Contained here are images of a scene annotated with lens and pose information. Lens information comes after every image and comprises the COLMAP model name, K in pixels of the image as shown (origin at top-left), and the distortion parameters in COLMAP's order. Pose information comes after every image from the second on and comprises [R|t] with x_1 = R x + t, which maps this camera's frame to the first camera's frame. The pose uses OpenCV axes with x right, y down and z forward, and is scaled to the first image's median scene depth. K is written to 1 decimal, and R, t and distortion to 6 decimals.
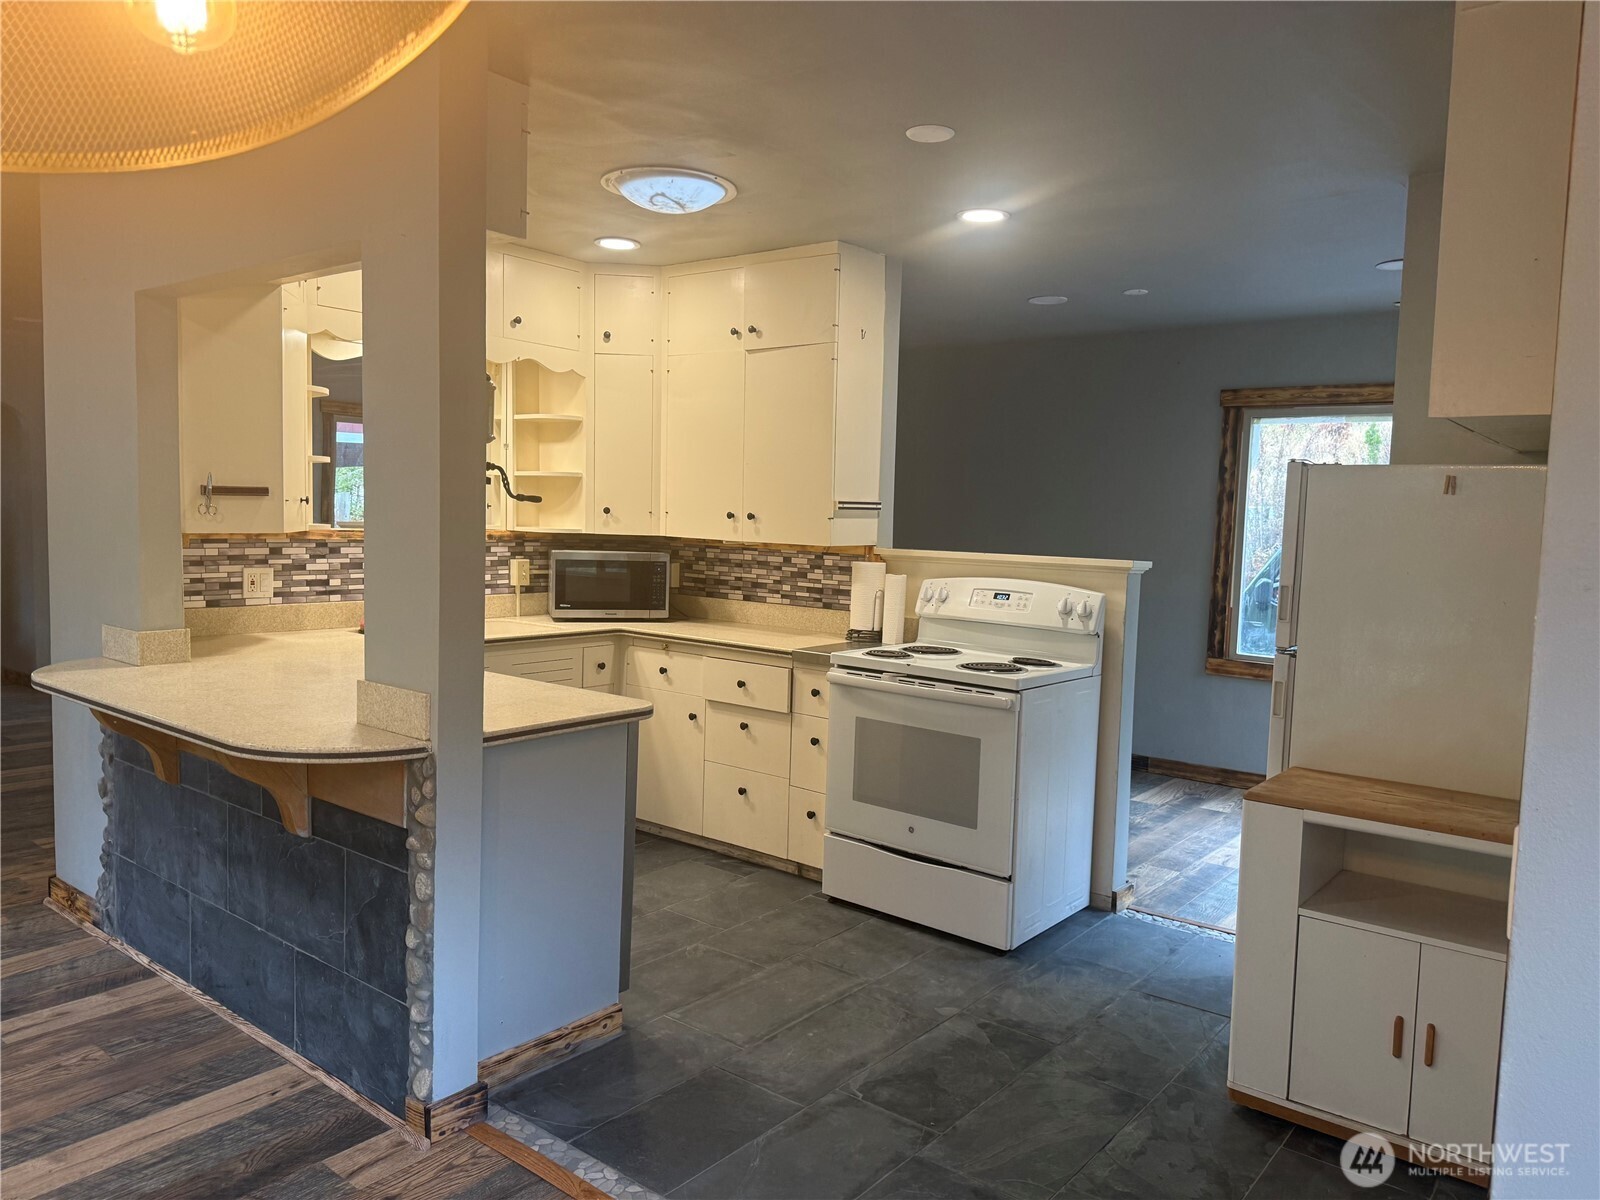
lens RADIAL K [[1146.6, 0, 793.1], [0, 1146.6, 598.9], [0, 0, 1]] dist [0.030770, -0.038169]
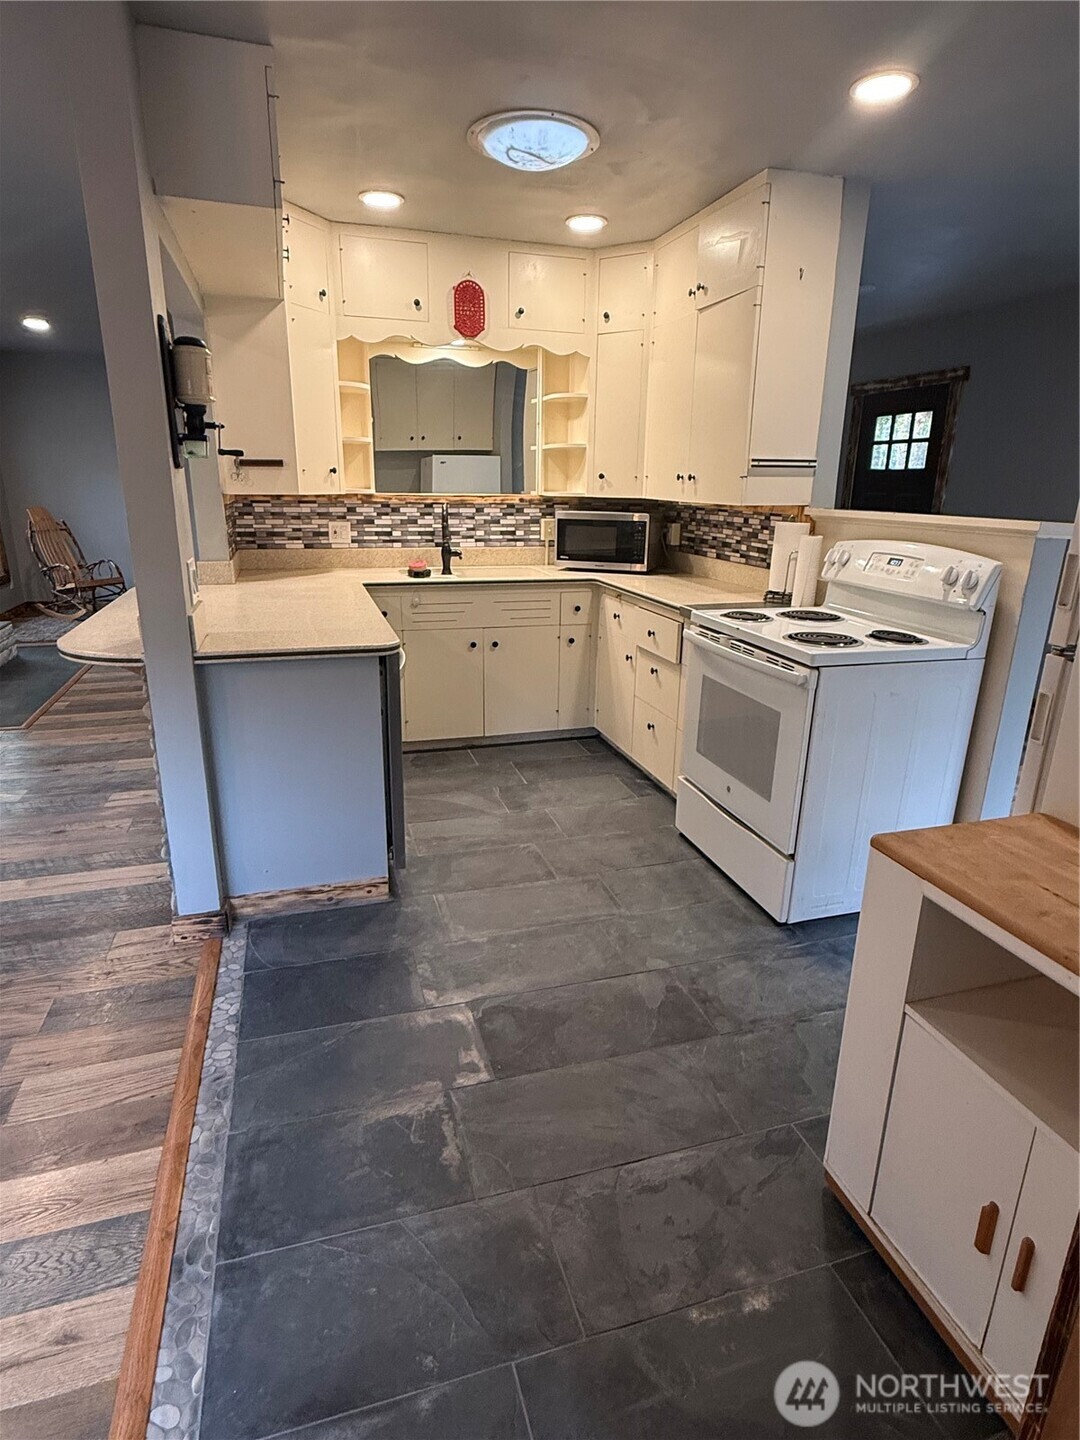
lens RADIAL K [[784.6, 0, 538.8], [0, 784.6, 721.3], [0, 0, 1]] dist [-0.000267, 0.001087]
pose [[0.822468, 0.149111, -0.548919, 0.313297], [-0.033282, 0.975990, 0.215256, -0.003062], [0.567837, -0.158772, 0.807684, 0.315070]]
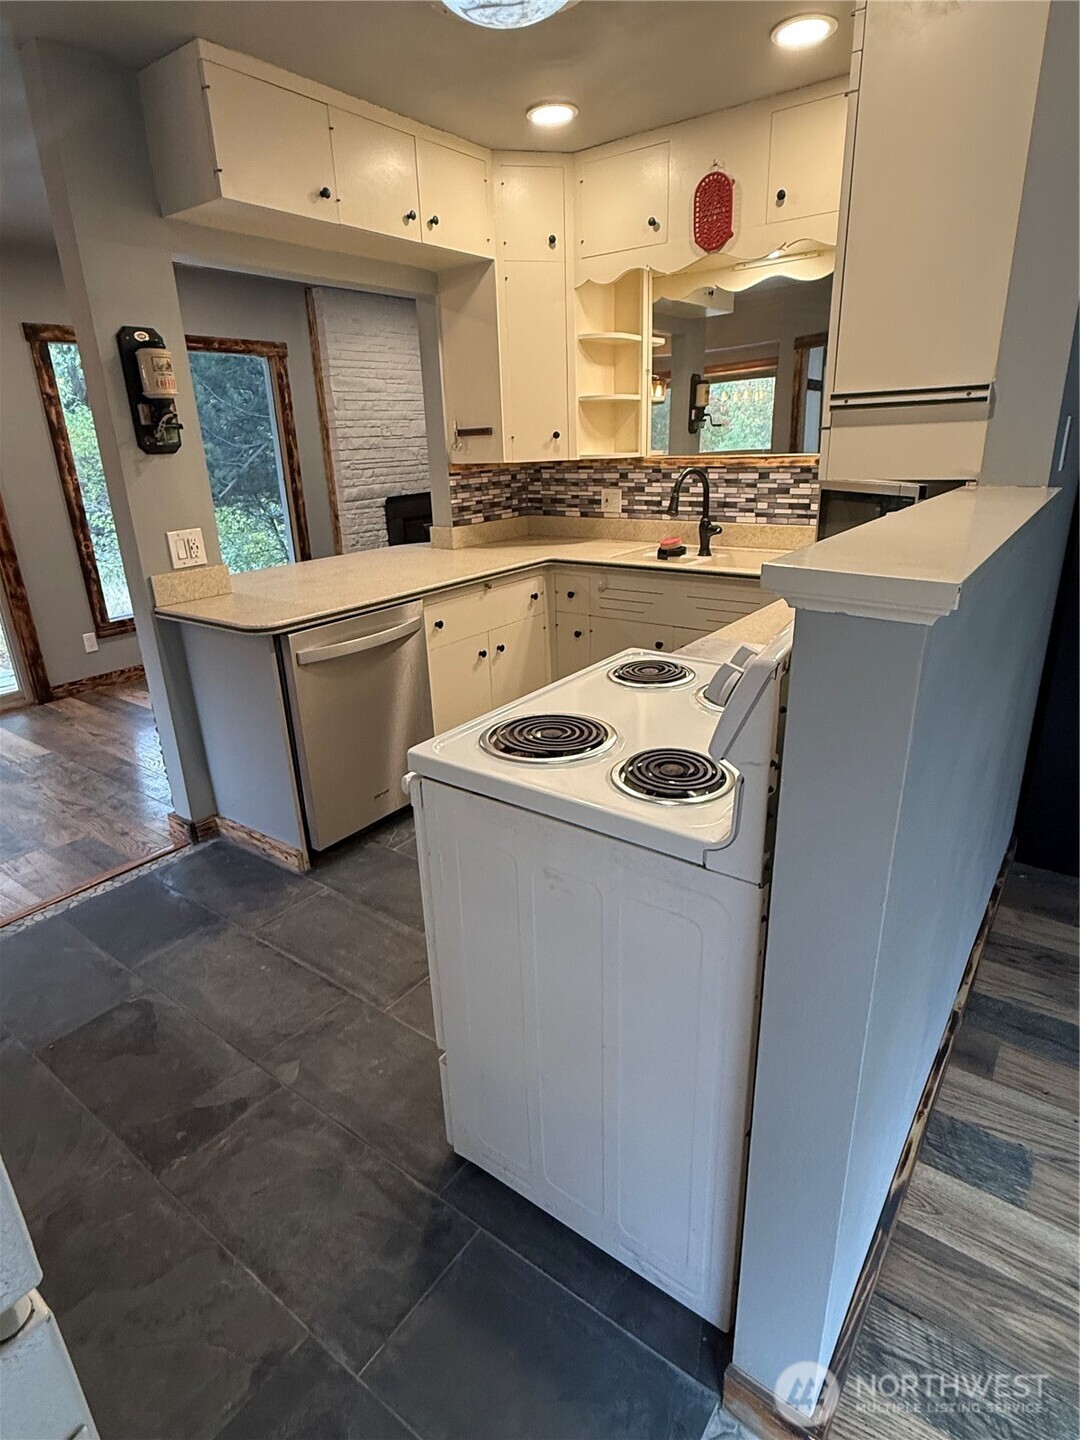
lens RADIAL K [[784.6, 0, 537.0], [0, 784.6, 710.7], [0, 0, 1]] dist [-0.000267, 0.001087]
pose [[0.028990, 0.295640, -0.954859, 0.462275], [-0.046924, 0.954610, 0.294138, -0.044888], [0.998478, 0.036279, 0.041547, 0.890319]]
